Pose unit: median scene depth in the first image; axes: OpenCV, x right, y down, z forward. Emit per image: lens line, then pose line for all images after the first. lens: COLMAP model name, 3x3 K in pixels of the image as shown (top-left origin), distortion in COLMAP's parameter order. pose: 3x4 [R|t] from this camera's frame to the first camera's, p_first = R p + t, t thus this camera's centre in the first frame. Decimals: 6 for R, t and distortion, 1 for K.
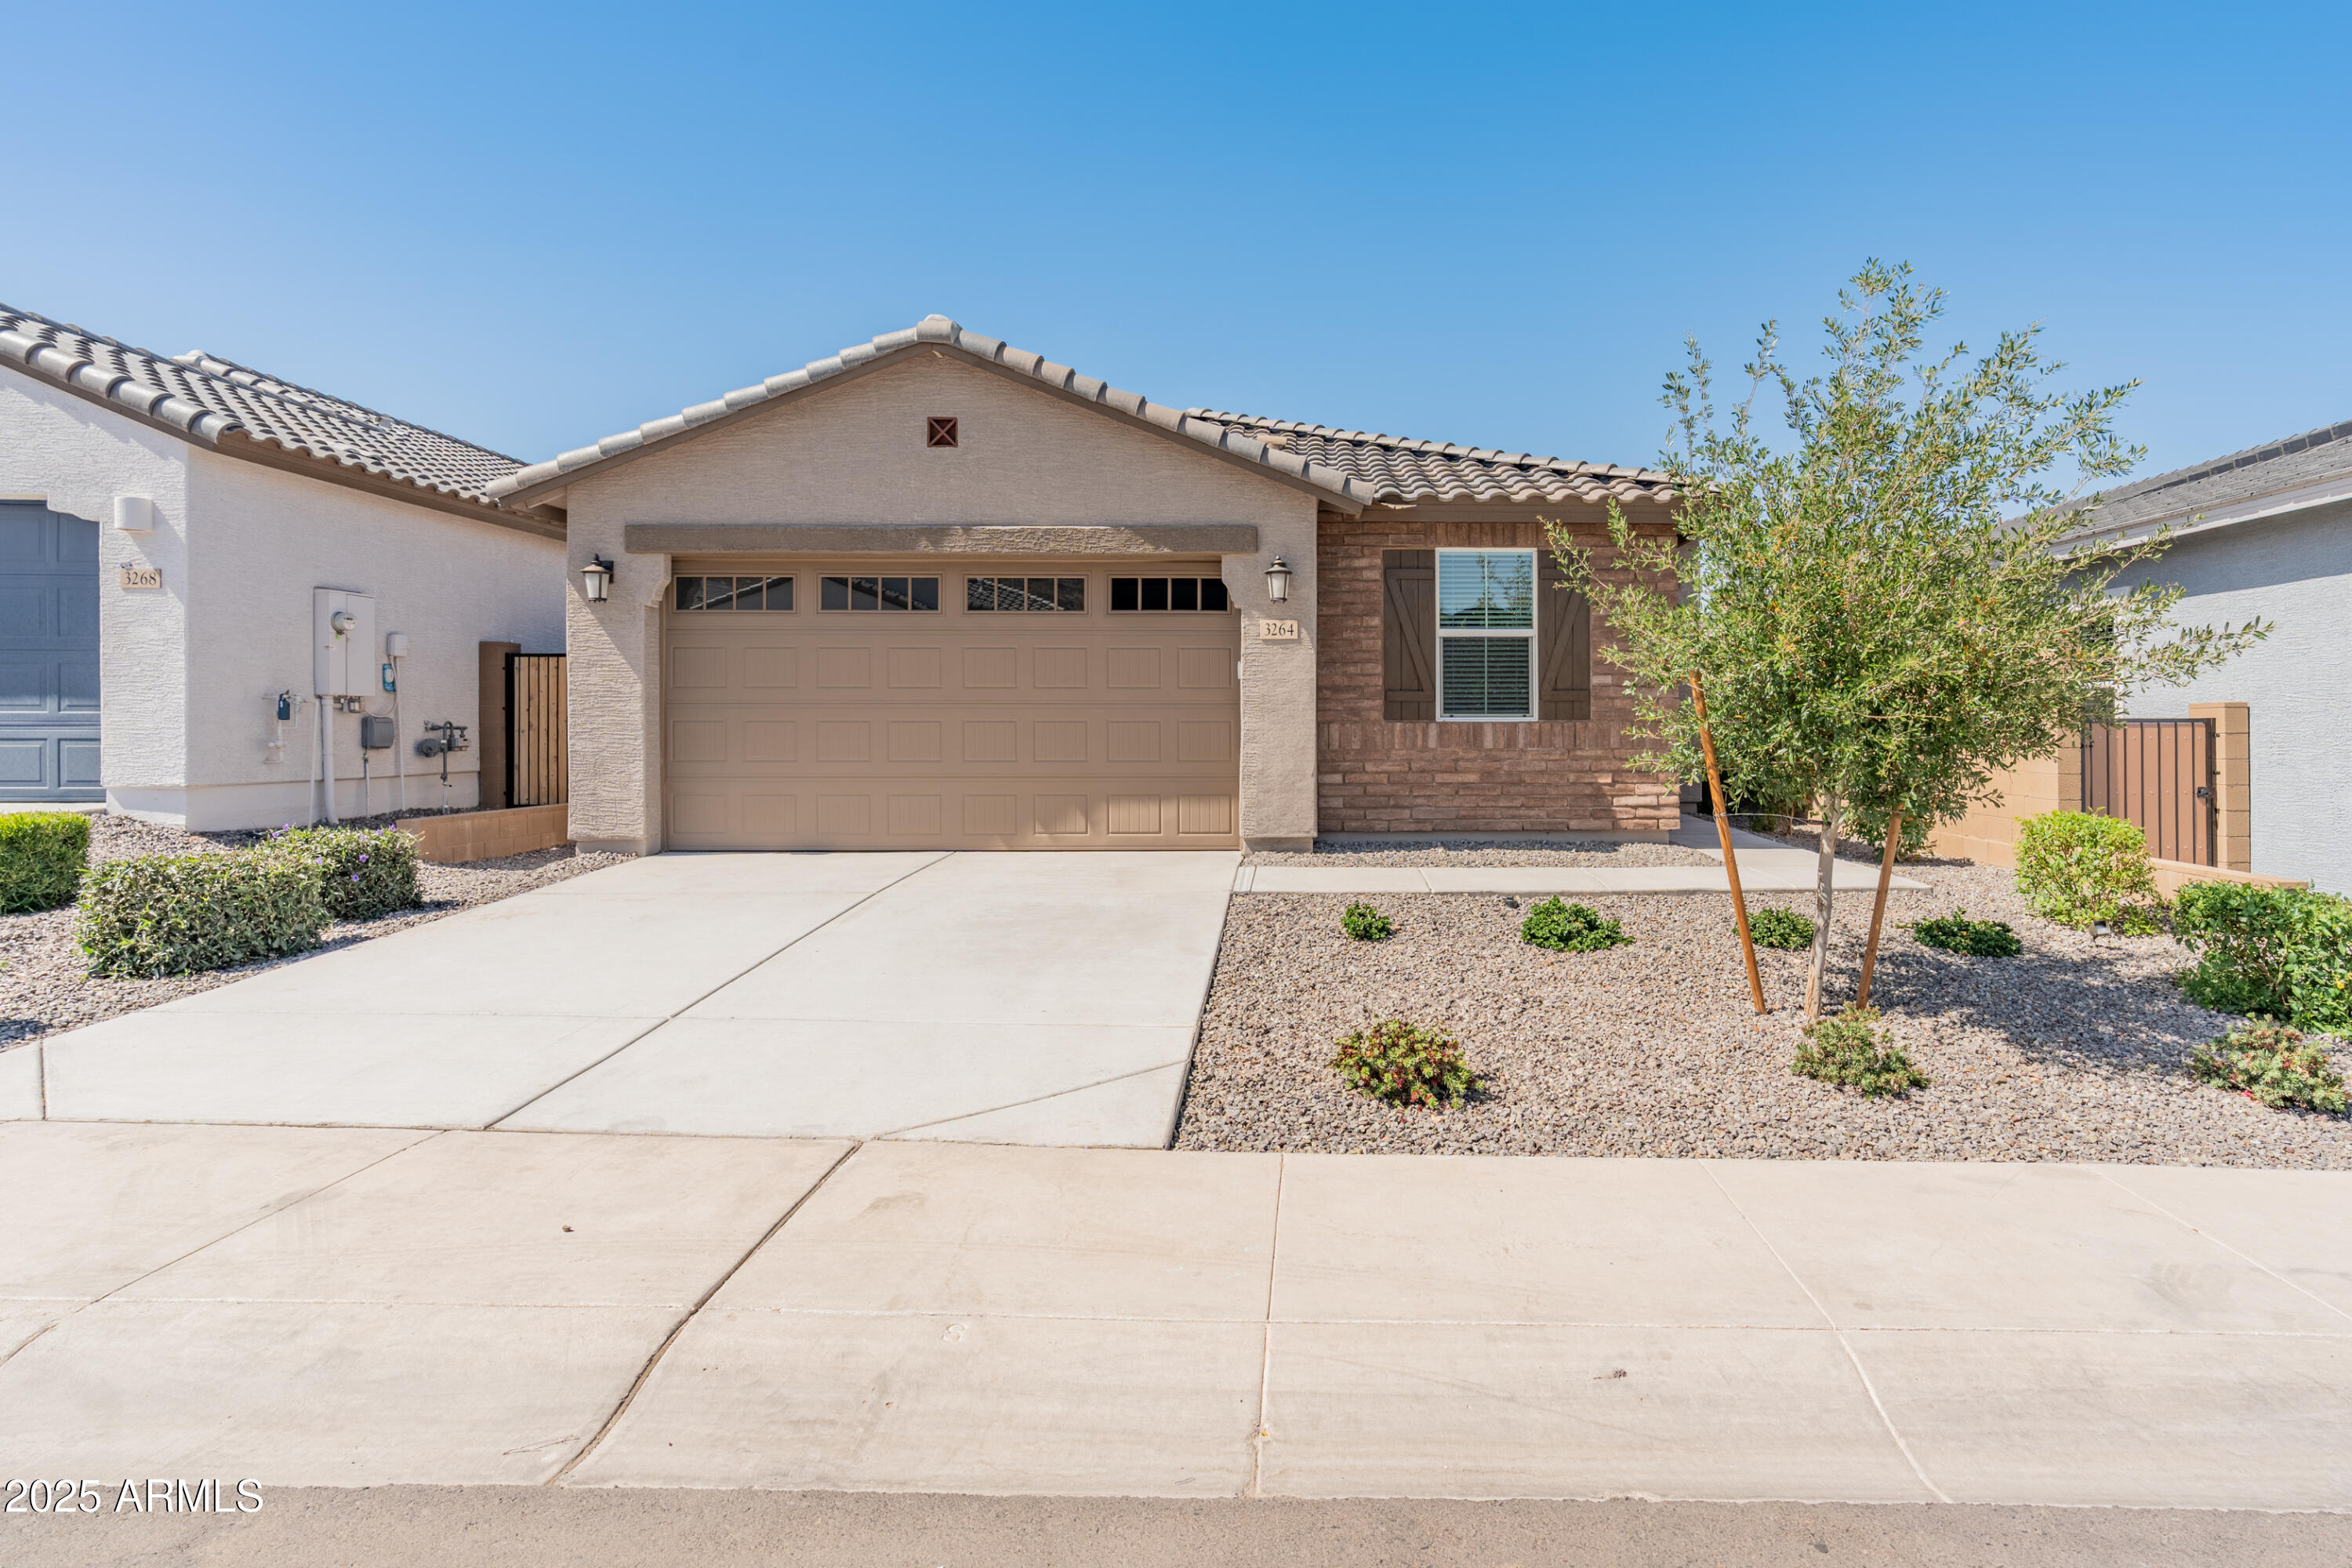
lens RADIAL K [[1209.8, 0, 1229.0], [0, 1209.8, 747.1], [0, 0, 1]] dist [-0.031006, 0.023219]
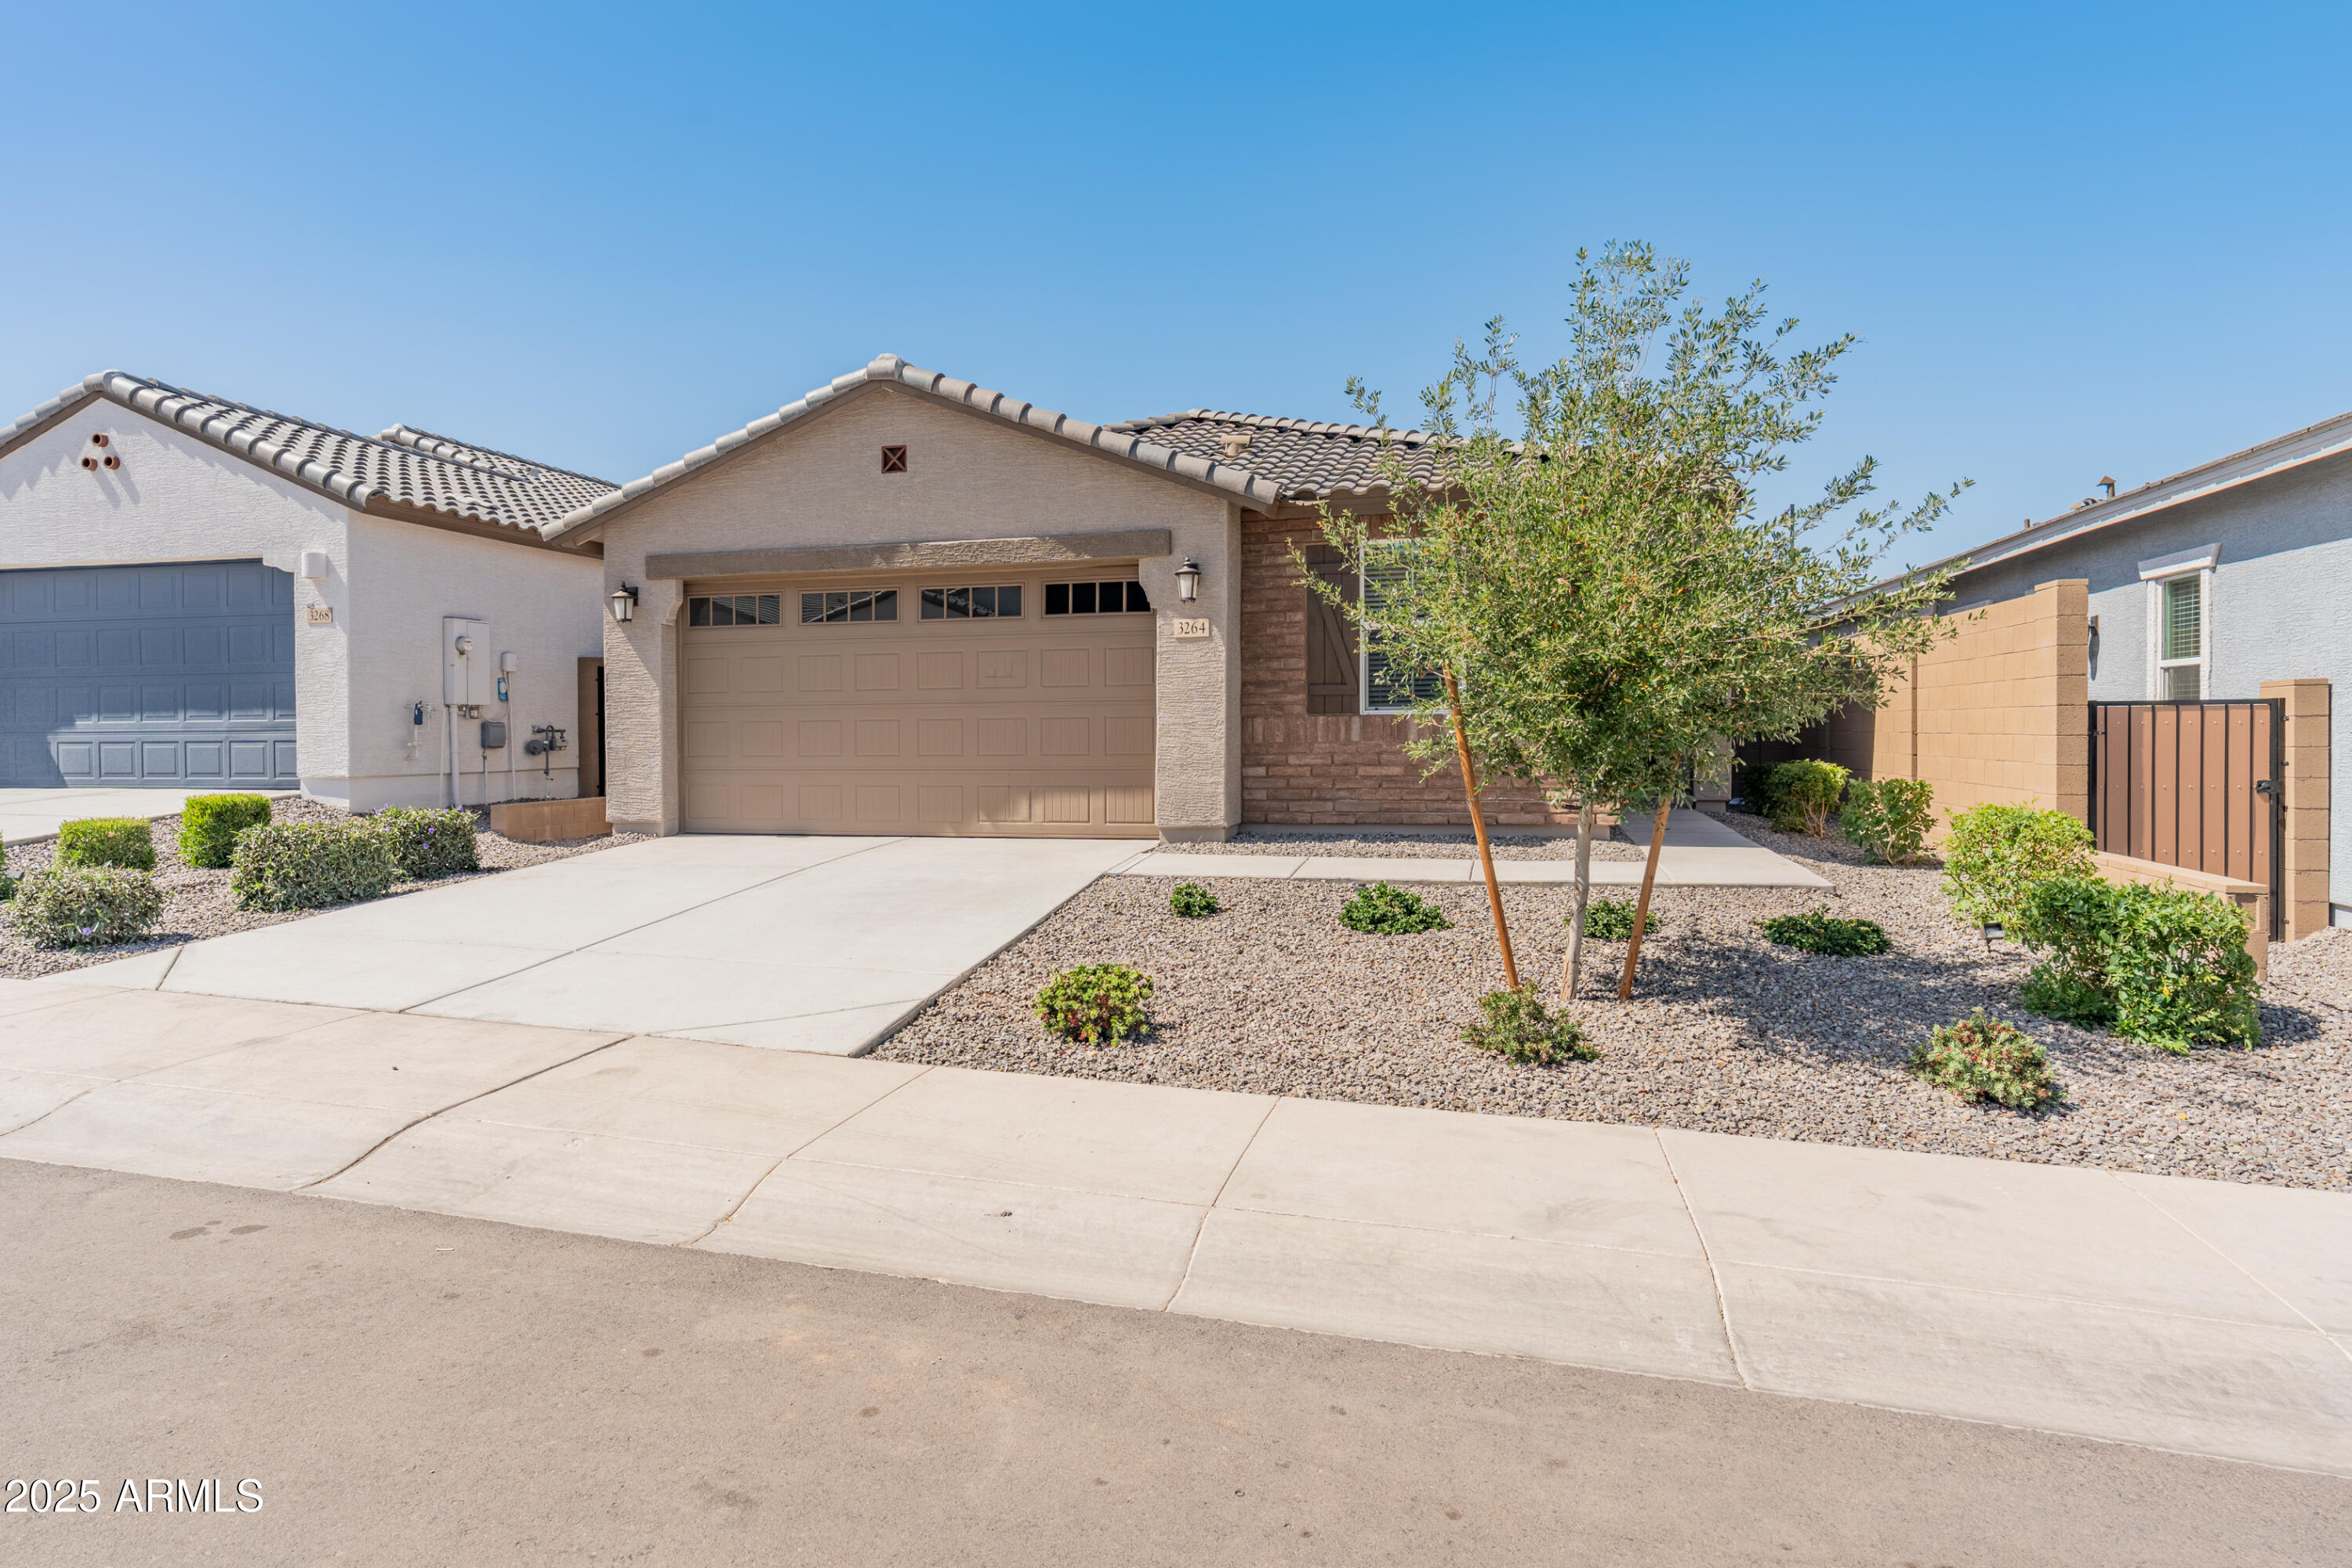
lens RADIAL K [[1350.1, 0, 1176.0], [0, 1350.1, 784.0], [0, 0, 1]] dist [-0.025483, 0.032516]
pose [[0.960763, 0.001596, -0.277366, 0.351362], [0.003906, 0.999806, 0.019285, 0.014909], [0.277344, -0.019612, 0.960571, -0.124587]]
